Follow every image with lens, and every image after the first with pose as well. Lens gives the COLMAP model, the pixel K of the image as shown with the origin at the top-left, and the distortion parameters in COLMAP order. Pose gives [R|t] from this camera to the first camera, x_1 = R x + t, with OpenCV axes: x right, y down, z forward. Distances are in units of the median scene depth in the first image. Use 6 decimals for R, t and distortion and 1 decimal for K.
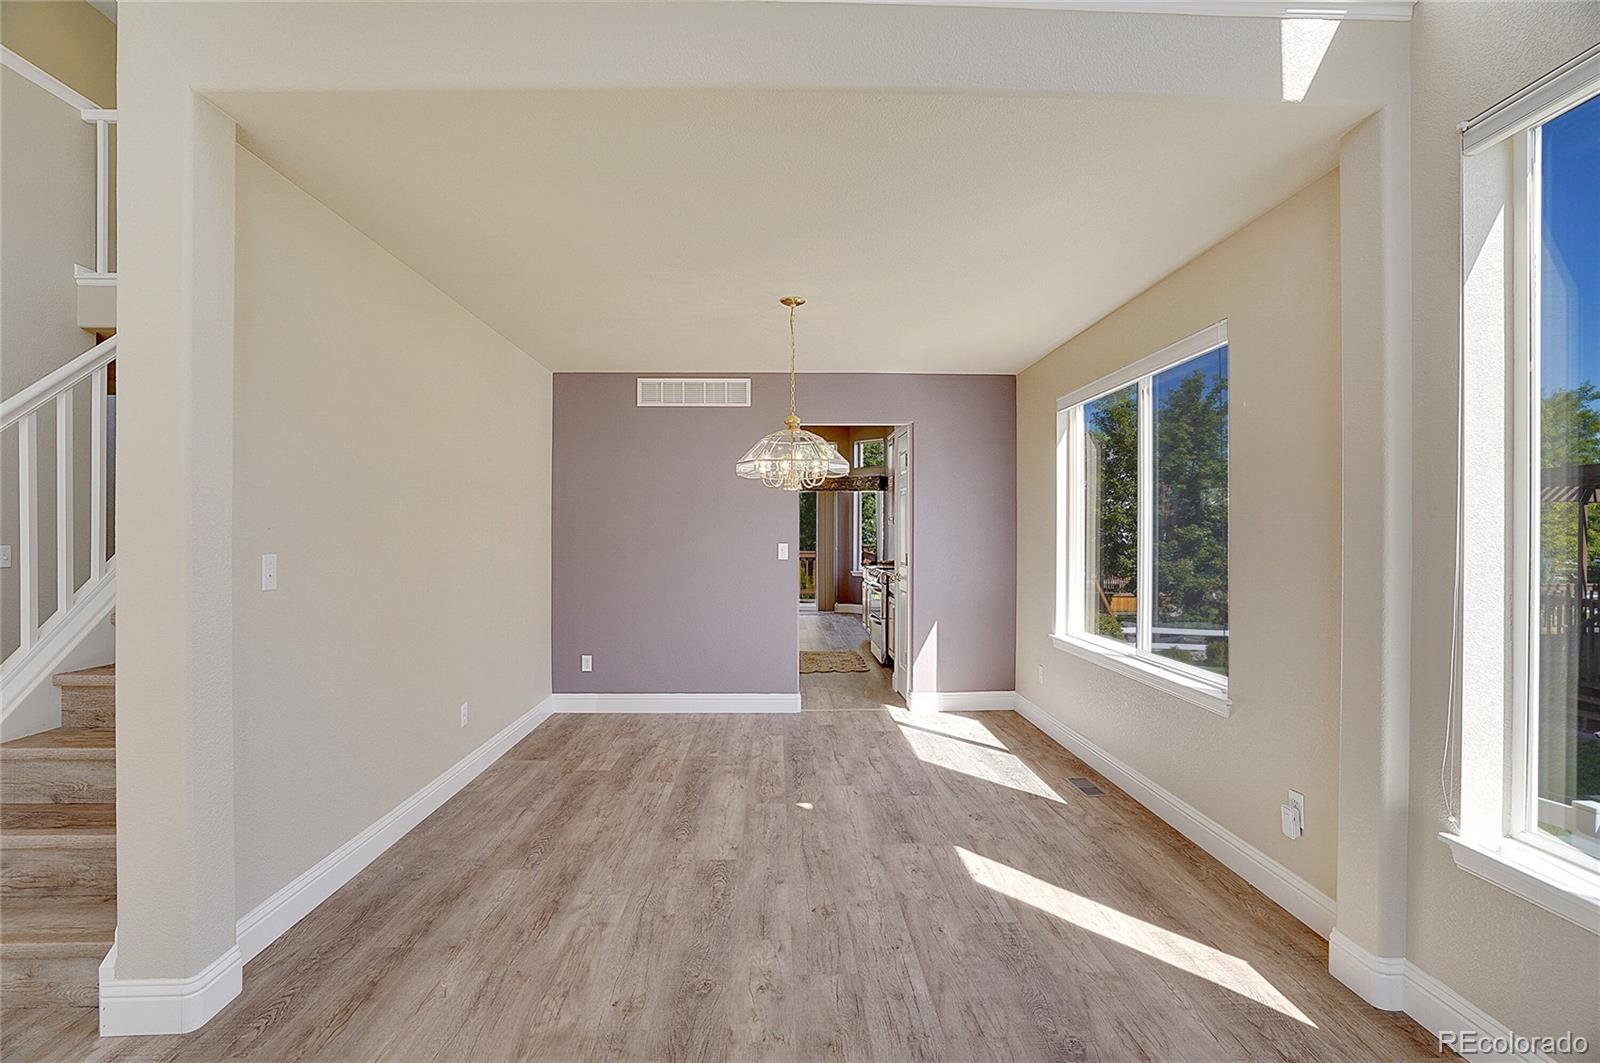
lens RADIAL K [[761.9, 0, 774.0], [0, 761.9, 534.9], [0, 0, 1]] dist [-0.086668, 0.029586]
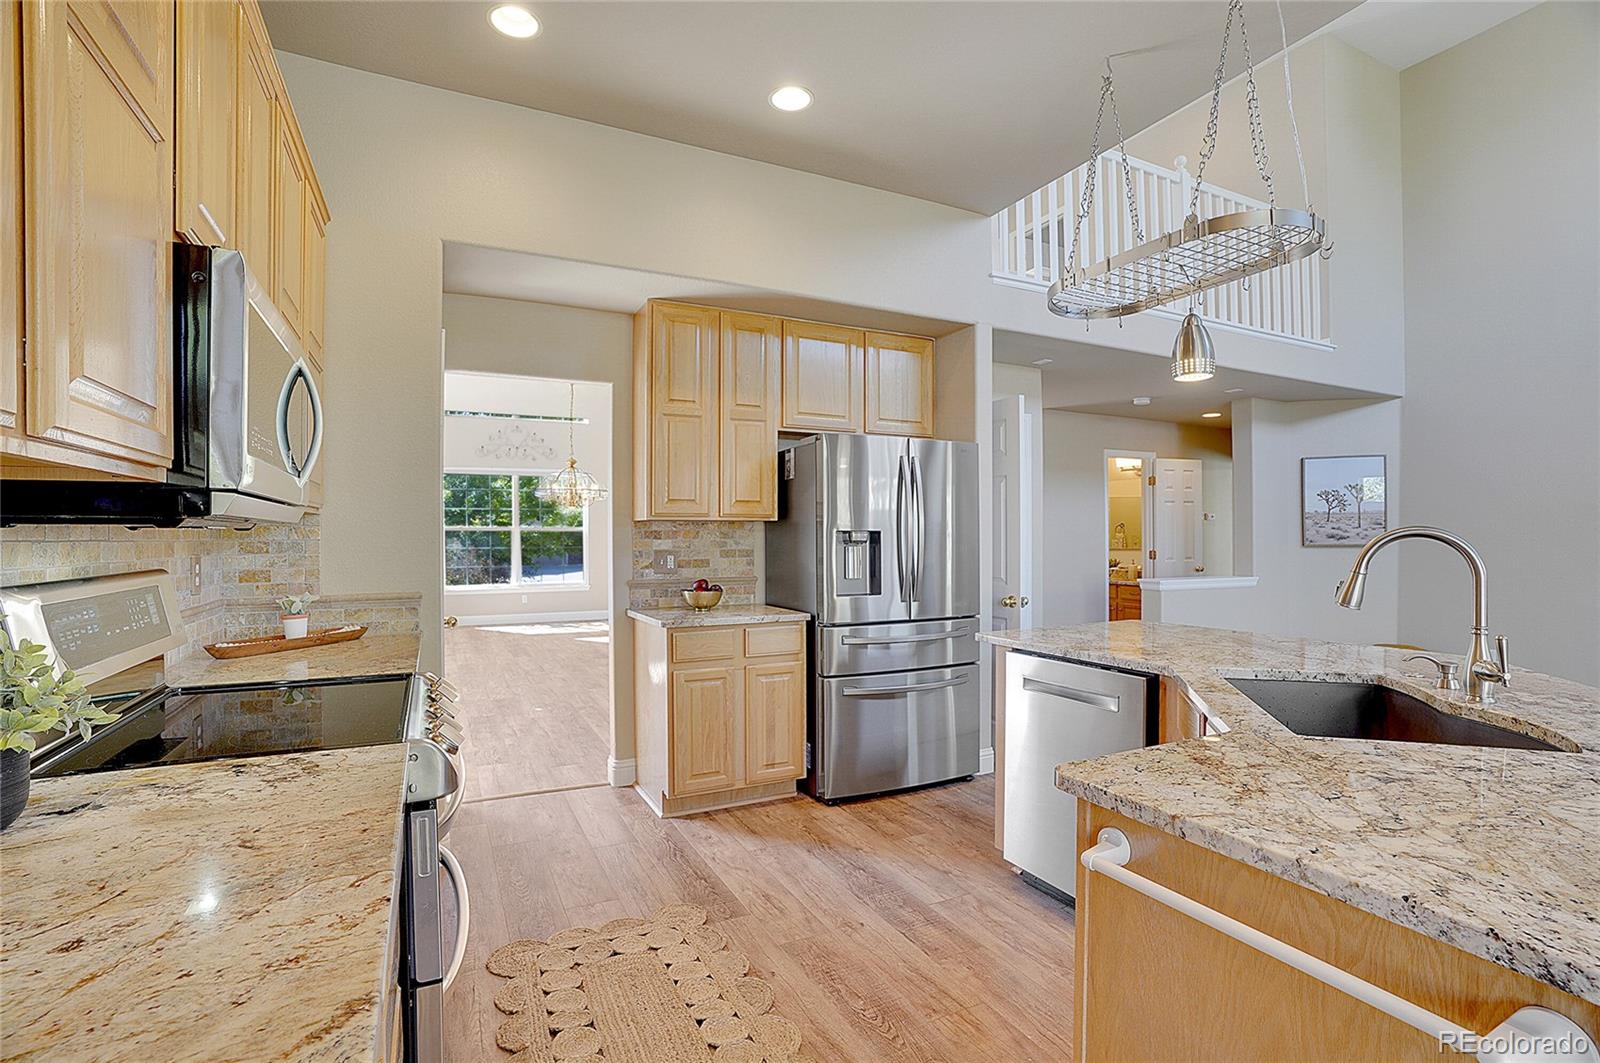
lens RADIAL K [[758.4, 0, 805.5], [0, 758.4, 537.6], [0, 0, 1]] dist [-0.074431, 0.027533]
pose [[-0.894455, 0.002121, -0.447153, 0.242993], [0.000198, 0.999991, 0.004347, -0.003918], [0.447158, 0.003800, -0.894447, 2.238558]]
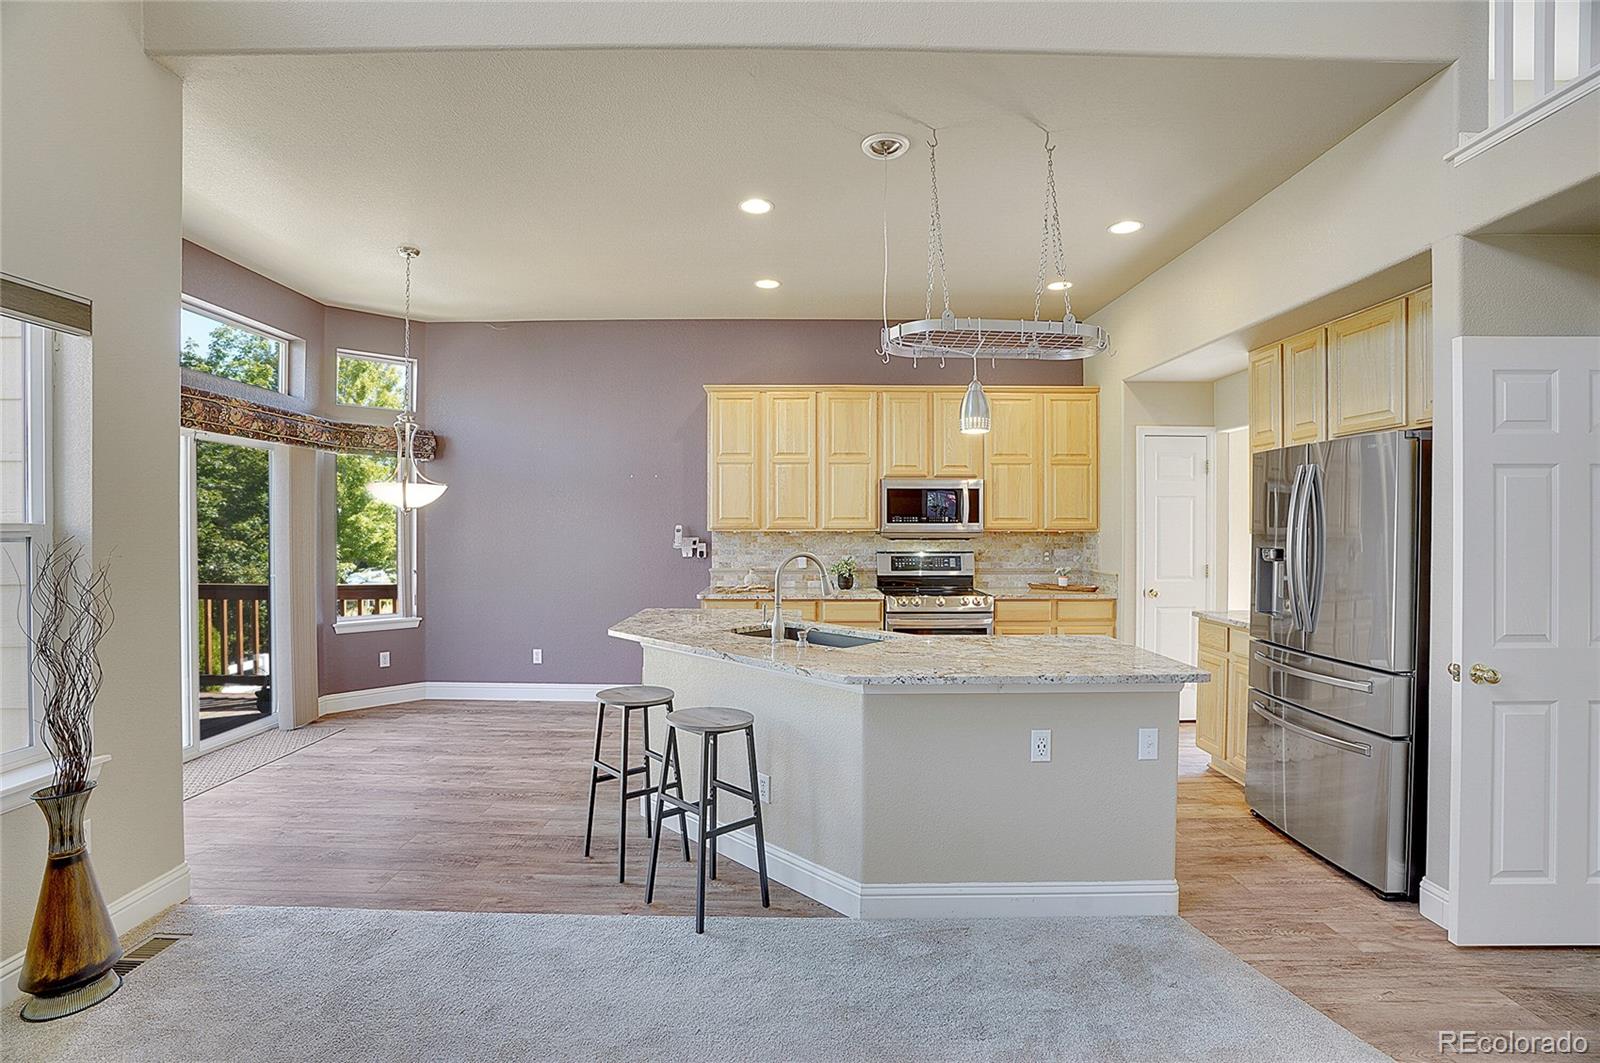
lens RADIAL K [[742.2, 0, 797.0], [0, 742.2, 531.9], [0, 0, 1]] dist [-0.071134, 0.031049]
pose [[0.004825, -0.009816, 0.999940, -0.978339], [0.005594, 0.999936, 0.009789, -0.036743], [-0.999973, 0.005546, 0.004879, 2.023149]]
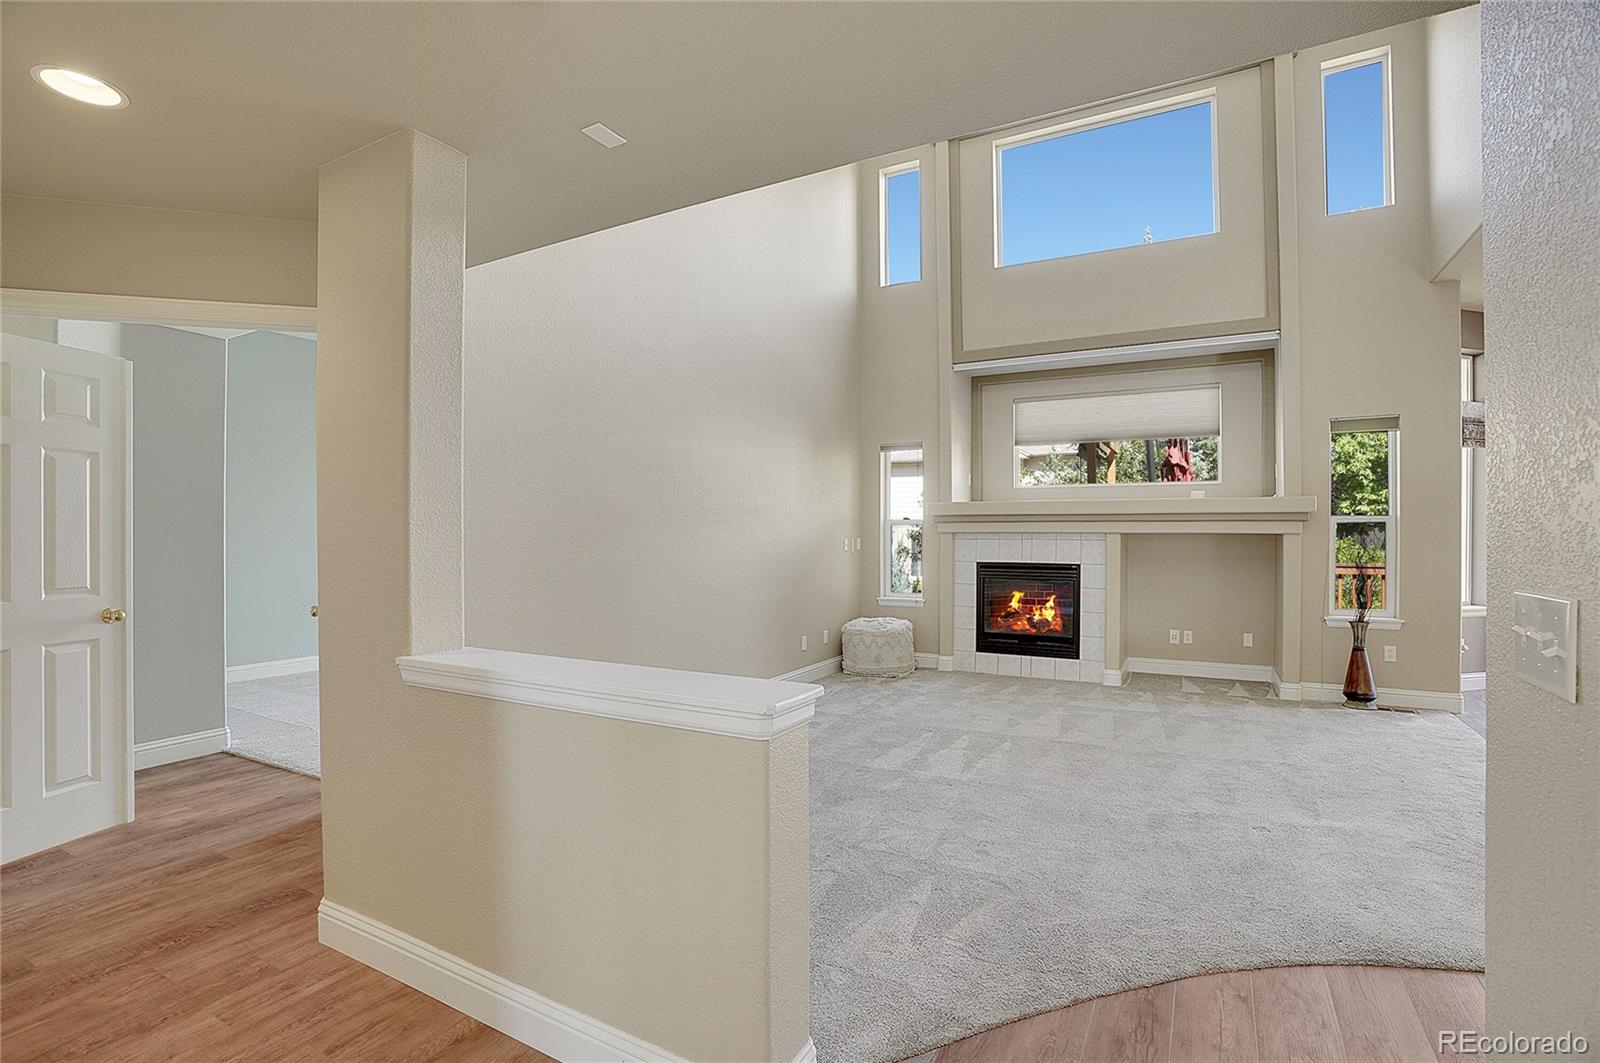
lens RADIAL K [[749.1, 0, 785.2], [0, 749.1, 531.6], [0, 0, 1]] dist [-0.075247, 0.034527]
pose [[0.867955, -0.001140, -0.496641, -0.735221], [-0.002976, 0.999967, -0.007495, -0.000022], [0.496633, 0.007983, 0.867924, 0.990738]]
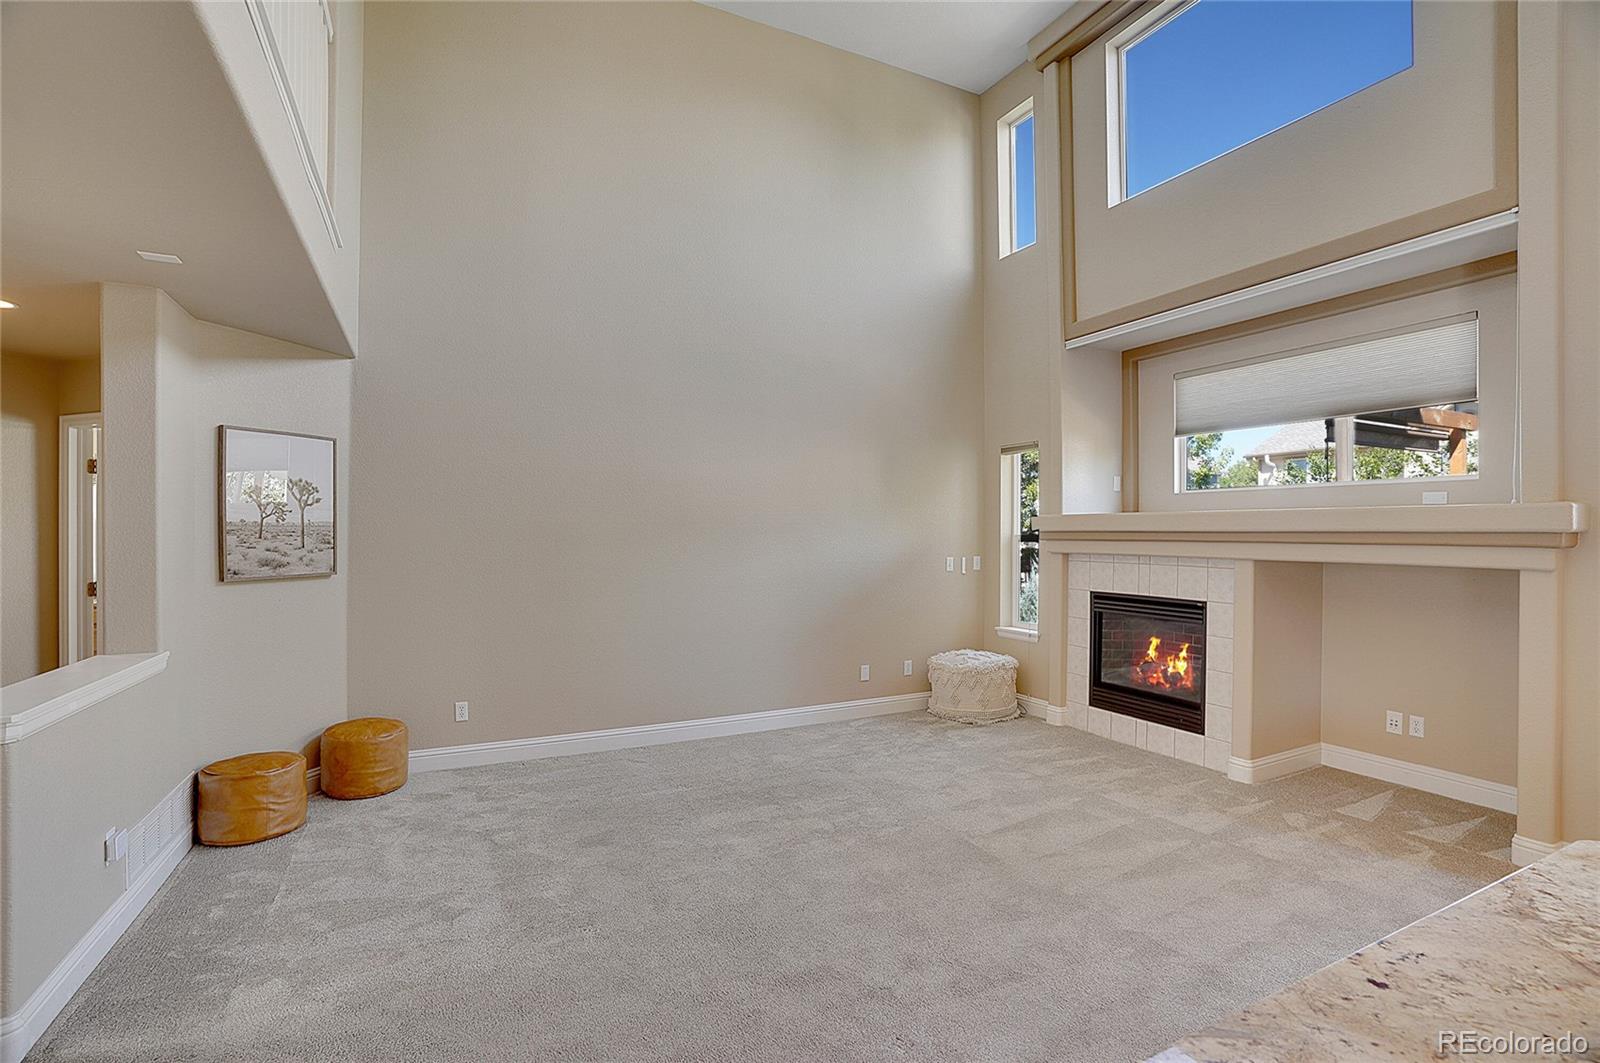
lens RADIAL K [[742.2, 0, 797.0], [0, 742.2, 531.9], [0, 0, 1]] dist [-0.071134, 0.031049]
pose [[0.443918, -0.001103, -0.896067, -0.296068], [-0.006854, 0.999966, -0.004626, -0.037304], [0.896041, 0.008195, 0.443895, 1.587758]]
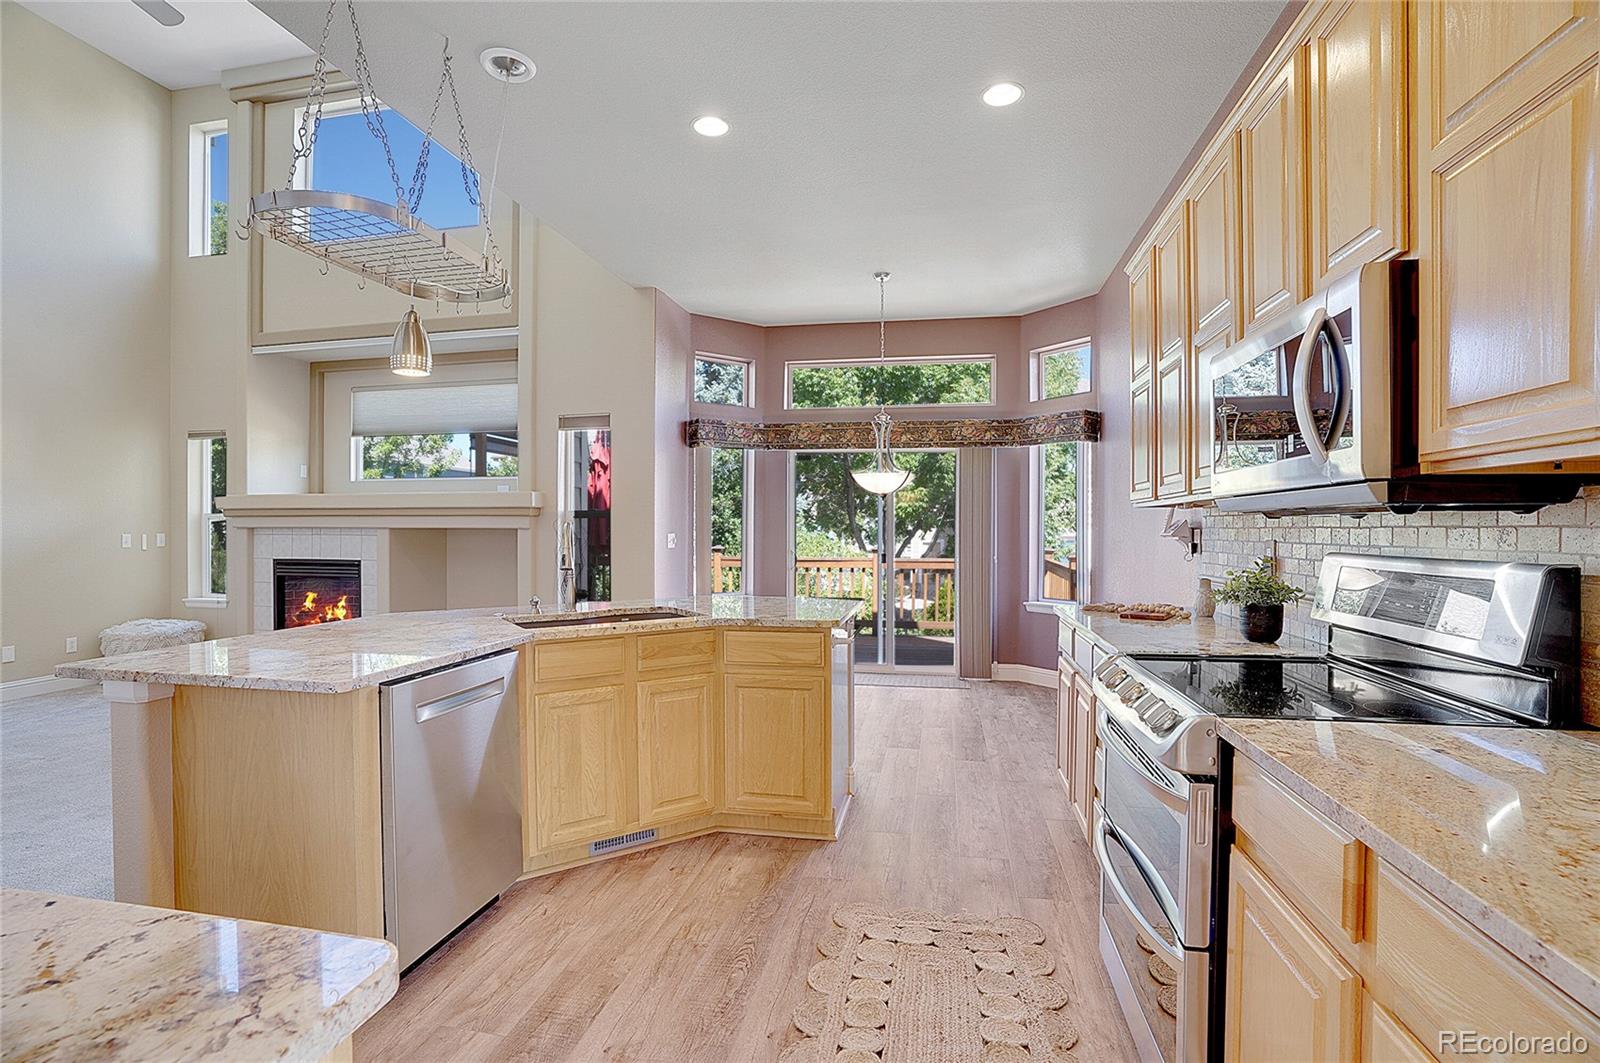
lens RADIAL K [[742.2, 0, 797.0], [0, 742.2, 531.9], [0, 0, 1]] dist [-0.071134, 0.031049]
pose [[0.980846, -0.000596, -0.194786, 0.134813], [0.000197, 0.999998, -0.002067, 0.001007], [0.194786, 0.001989, 0.980844, 1.356784]]
